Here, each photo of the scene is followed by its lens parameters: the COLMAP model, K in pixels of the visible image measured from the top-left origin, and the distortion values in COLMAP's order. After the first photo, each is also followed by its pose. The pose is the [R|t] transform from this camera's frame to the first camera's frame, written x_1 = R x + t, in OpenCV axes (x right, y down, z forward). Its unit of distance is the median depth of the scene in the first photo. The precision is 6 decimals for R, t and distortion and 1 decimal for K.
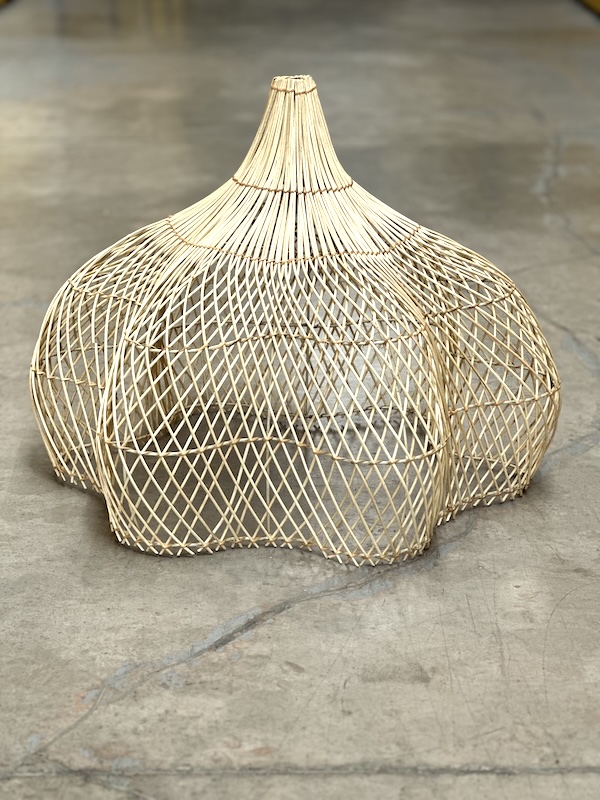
lens RADIAL K [[1831.5, 0, 294.0], [0, 1831.5, 406.6], [0, 0, 1]] dist [0.209870, 0.000000]
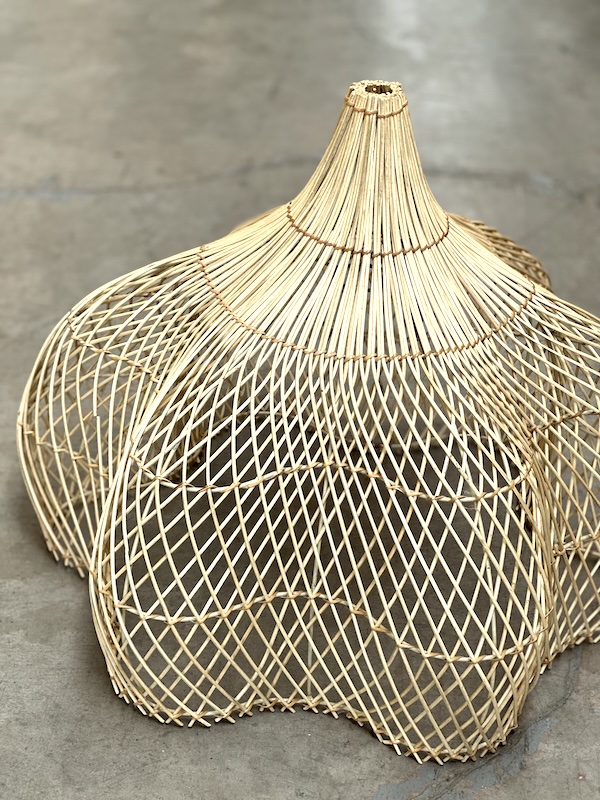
lens RADIAL K [[1831.5, 0, 310.8], [0, 1831.5, 382.8], [0, 0, 1]] dist [0.209870, 0.000000]
pose [[0.997894, 0.060231, -0.024065, -0.002128], [-0.053669, 0.975118, 0.215093, -0.230269], [0.036422, -0.213349, 0.976297, 0.273957]]
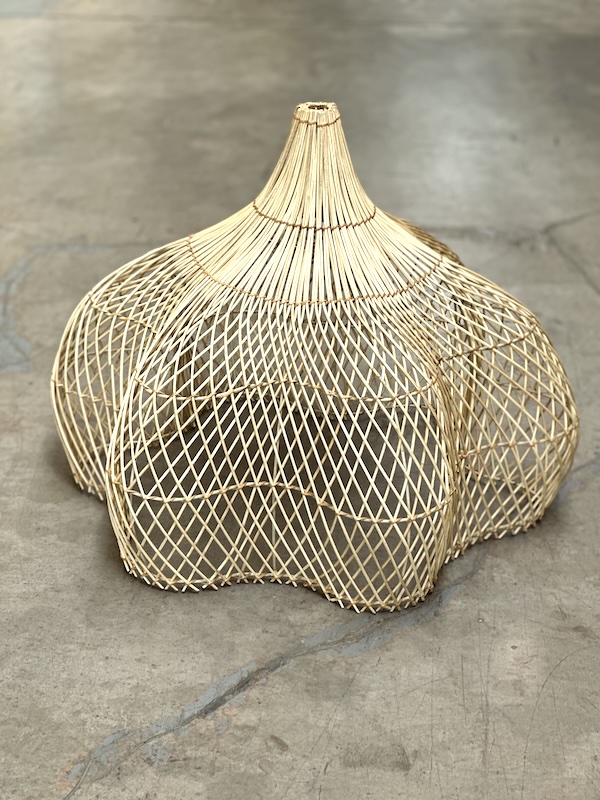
lens RADIAL K [[1831.5, 0, 301.4], [0, 1831.5, 412.0], [0, 0, 1]] dist [0.209870, 0.000000]
pose [[0.997696, 0.040461, -0.054462, 0.053305], [-0.032828, 0.990384, 0.134392, -0.155455], [0.059376, -0.132295, 0.989430, 0.014544]]
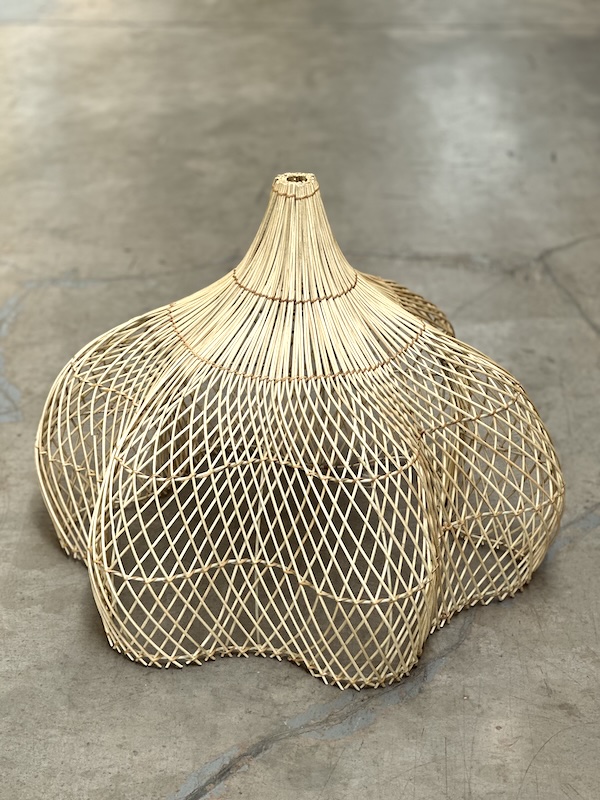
lens RADIAL K [[1831.5, 0, 295.7], [0, 1831.5, 398.8], [0, 0, 1]] dist [0.209870, 0.000000]
pose [[0.997137, 0.030948, -0.068989, 0.072956], [-0.019596, 0.986999, 0.159526, -0.227750], [0.073029, -0.157717, 0.984780, 0.032820]]
